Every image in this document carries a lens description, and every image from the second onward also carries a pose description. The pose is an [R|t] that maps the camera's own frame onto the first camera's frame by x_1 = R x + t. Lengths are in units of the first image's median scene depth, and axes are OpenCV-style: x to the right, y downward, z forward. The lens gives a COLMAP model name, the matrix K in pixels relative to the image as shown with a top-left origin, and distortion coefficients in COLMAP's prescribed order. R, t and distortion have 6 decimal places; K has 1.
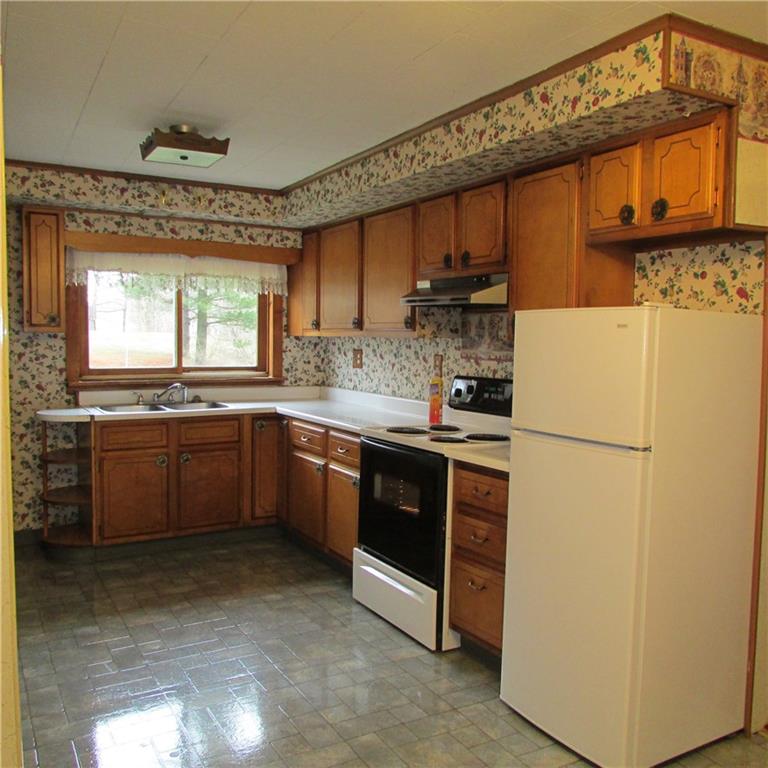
lens RADIAL K [[723.9, 0, 384.0], [0, 723.9, 384.0], [0, 0, 1]] dist [-0.048812, 0.016233]
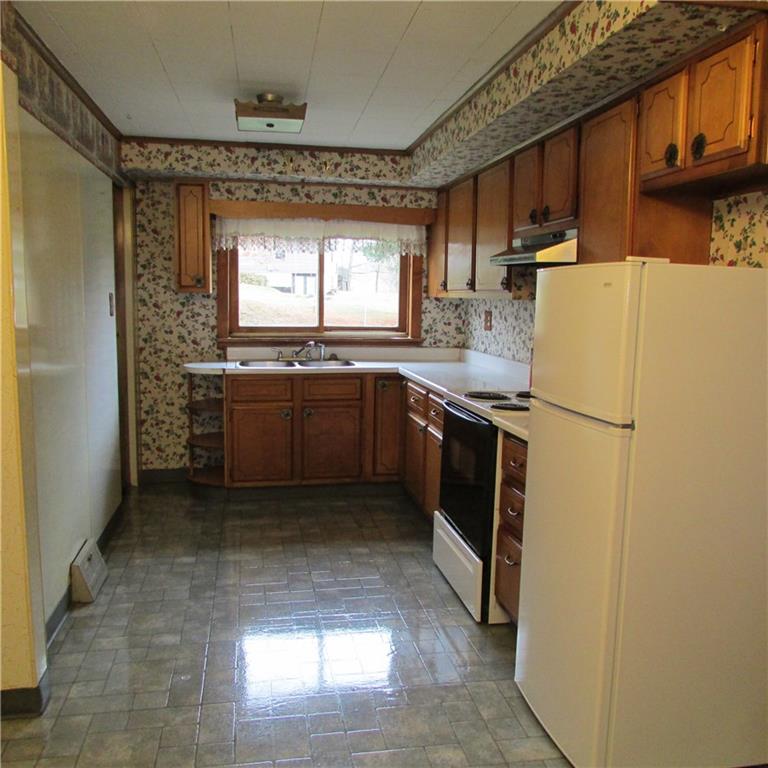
lens RADIAL K [[723.9, 0, 384.0], [0, 723.9, 384.0], [0, 0, 1]] dist [-0.048812, 0.016233]
pose [[0.942536, 0.042856, -0.331343, 0.195349], [-0.025715, 0.998103, 0.055947, -0.001228], [0.333112, -0.044212, 0.941850, 0.042645]]
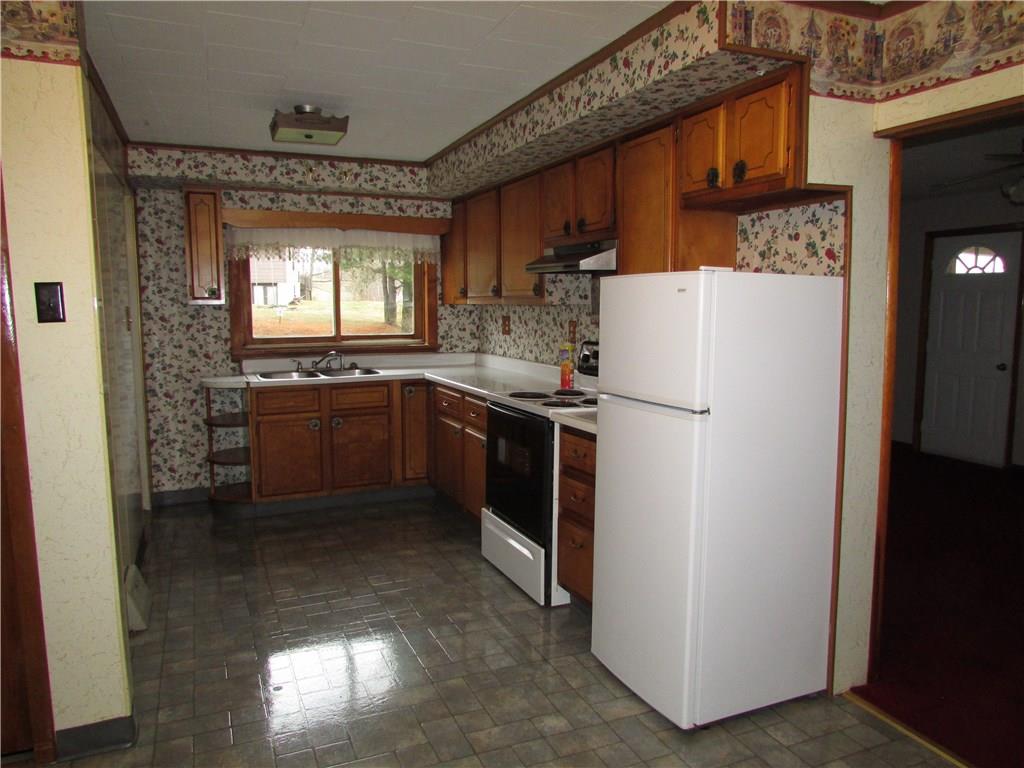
lens RADIAL K [[724.9, 0, 512.0], [0, 724.9, 384.0], [0, 0, 1]] dist [-0.039895, 0.003815]
pose [[0.993263, -0.002913, -0.115847, 0.111745], [0.008225, 0.998935, 0.045401, 0.001318], [0.115591, -0.046048, 0.992229, -0.021796]]
